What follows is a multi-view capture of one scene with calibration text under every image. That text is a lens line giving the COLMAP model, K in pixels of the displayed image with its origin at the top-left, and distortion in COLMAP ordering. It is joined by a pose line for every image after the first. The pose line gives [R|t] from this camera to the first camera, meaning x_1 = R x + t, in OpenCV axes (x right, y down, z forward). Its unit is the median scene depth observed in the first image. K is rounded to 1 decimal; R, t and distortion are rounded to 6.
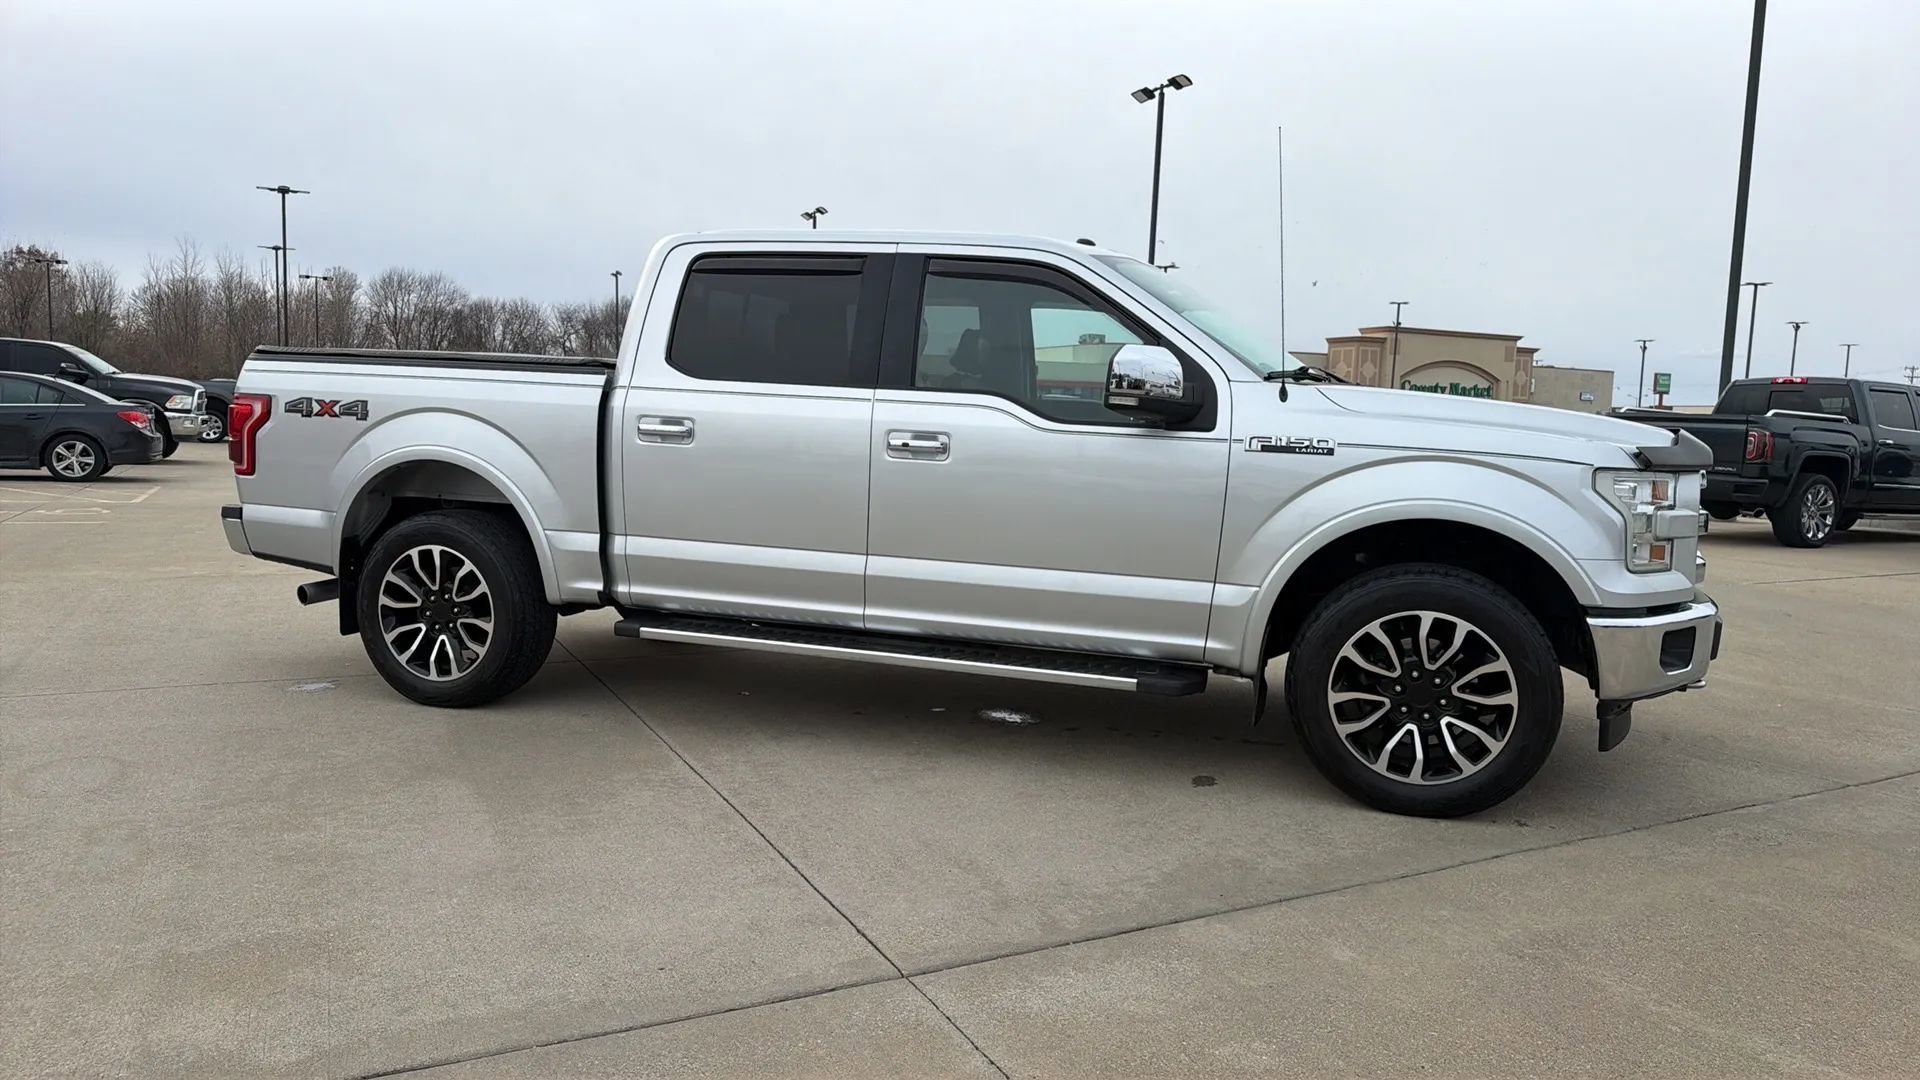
lens RADIAL K [[1276.0, 0, 941.0], [0, 1276.0, 547.3], [0, 0, 1]] dist [0.074395, -0.098567]
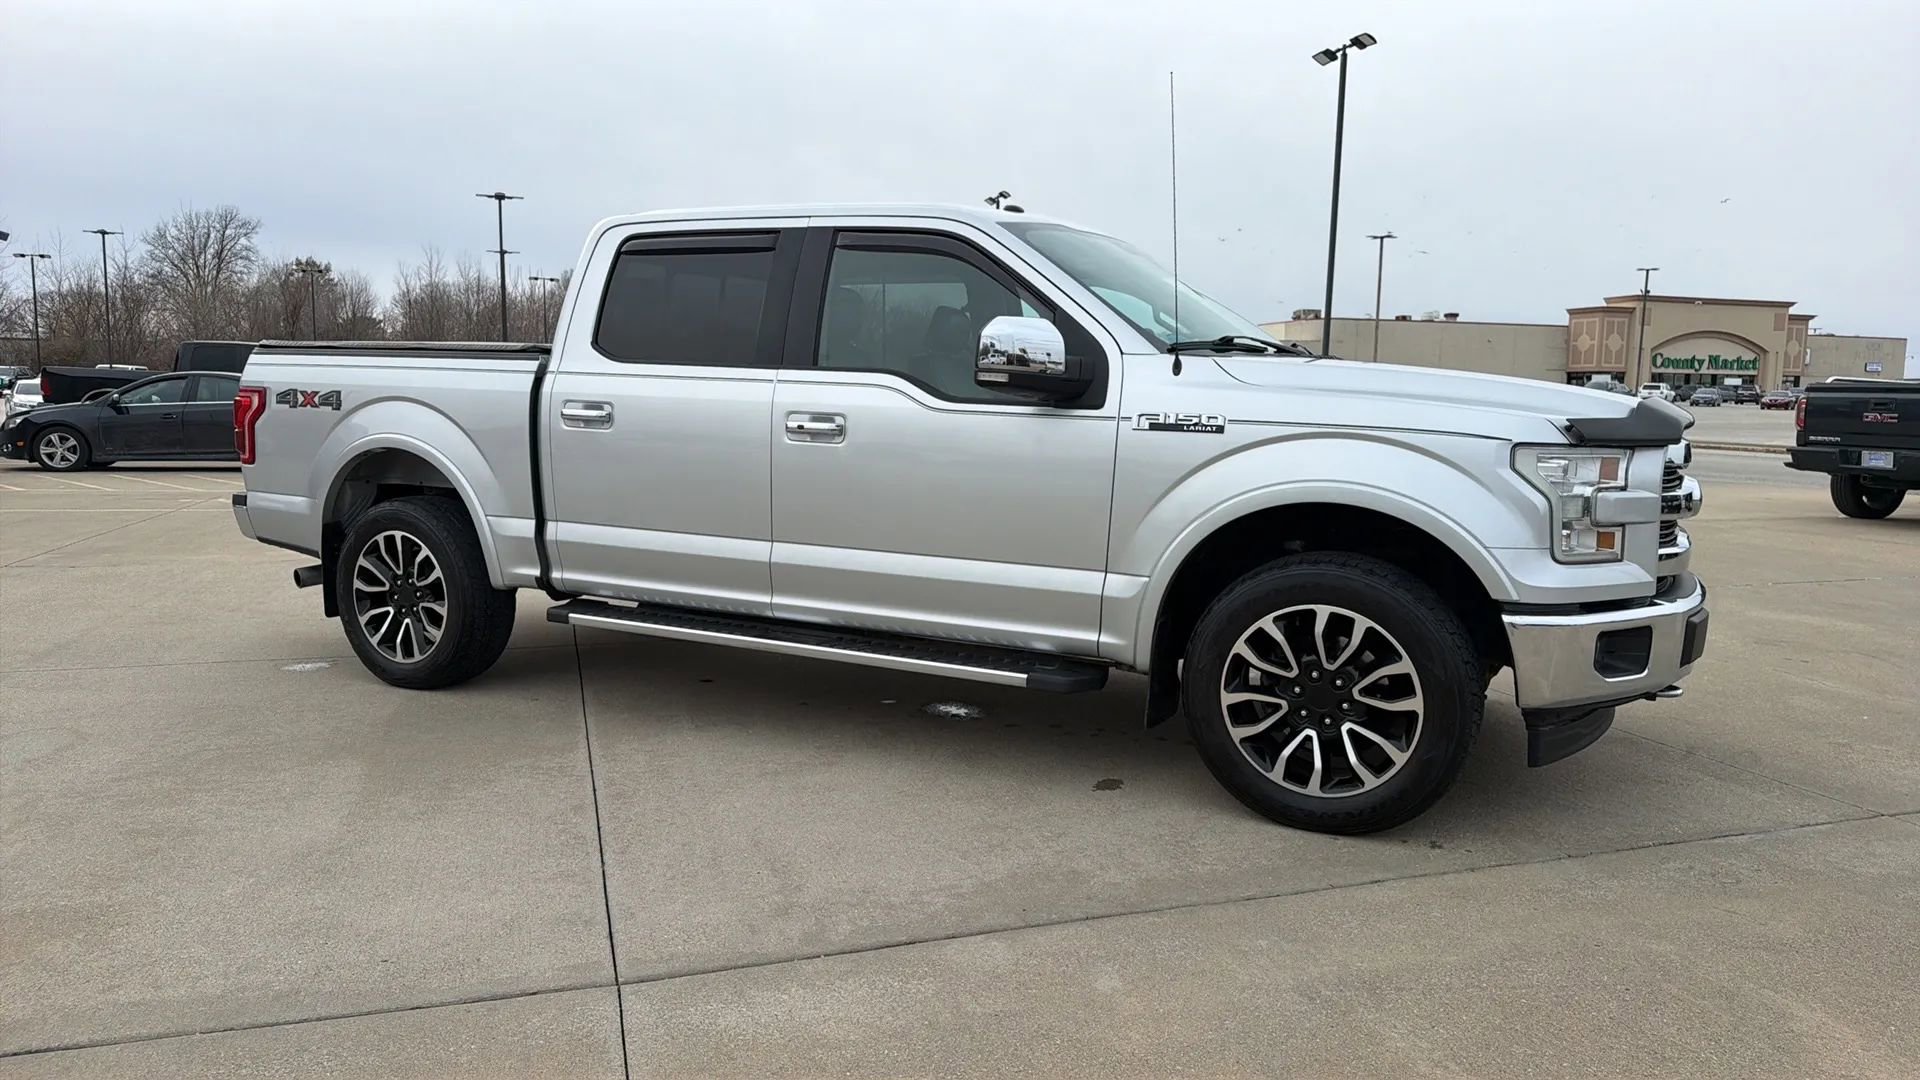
lens RADIAL K [[1276.3, 0, 942.1], [0, 1276.3, 554.6], [0, 0, 1]] dist [0.075757, -0.101752]
pose [[0.986643, 0.003876, -0.162853, 0.230109], [-0.001246, 0.999867, 0.016246, 0.000083], [0.162894, -0.015826, 0.986517, 0.062957]]
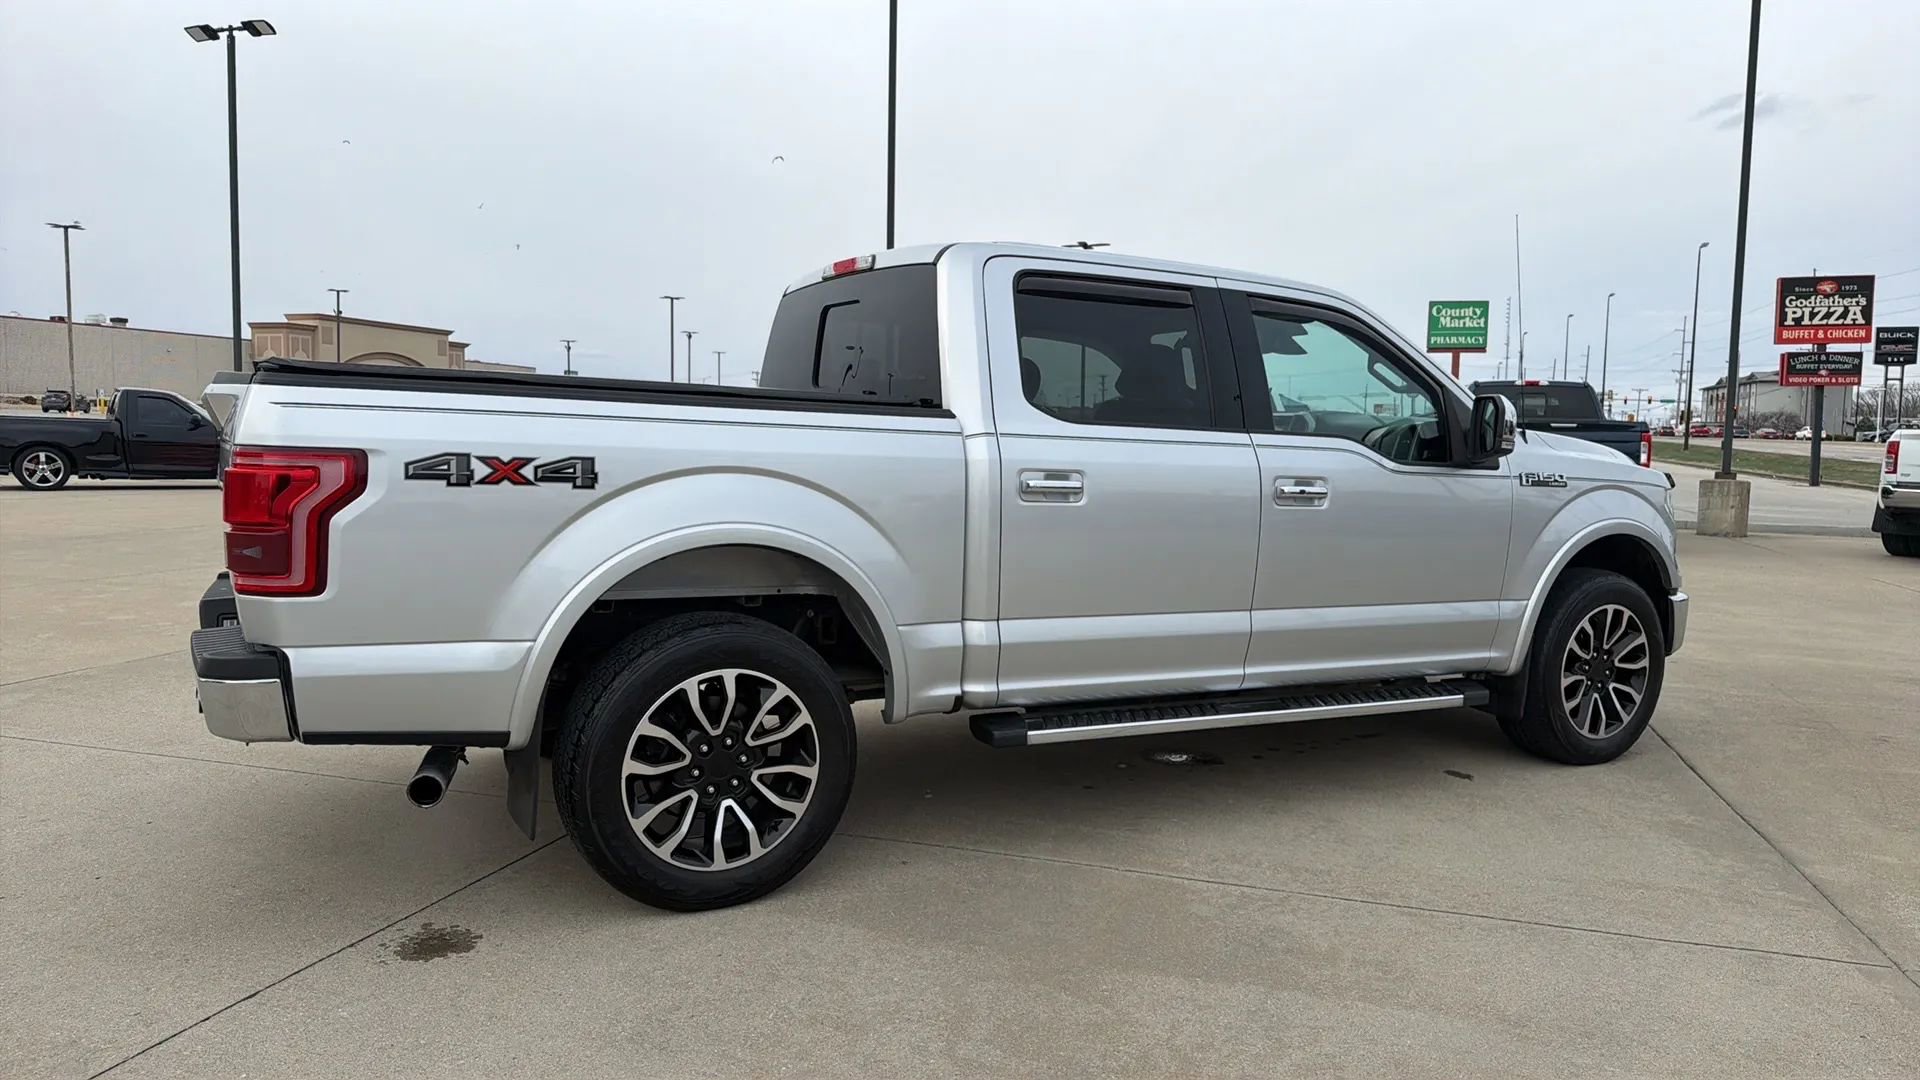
lens RADIAL K [[1278.2, 0, 946.6], [0, 1278.2, 539.0], [0, 0, 1]] dist [0.072236, -0.094772]
pose [[0.691156, -0.073100, 0.718999, -0.894039], [0.073006, 0.996844, 0.031170, -0.092677], [-0.719009, 0.030948, 0.694312, 0.507217]]
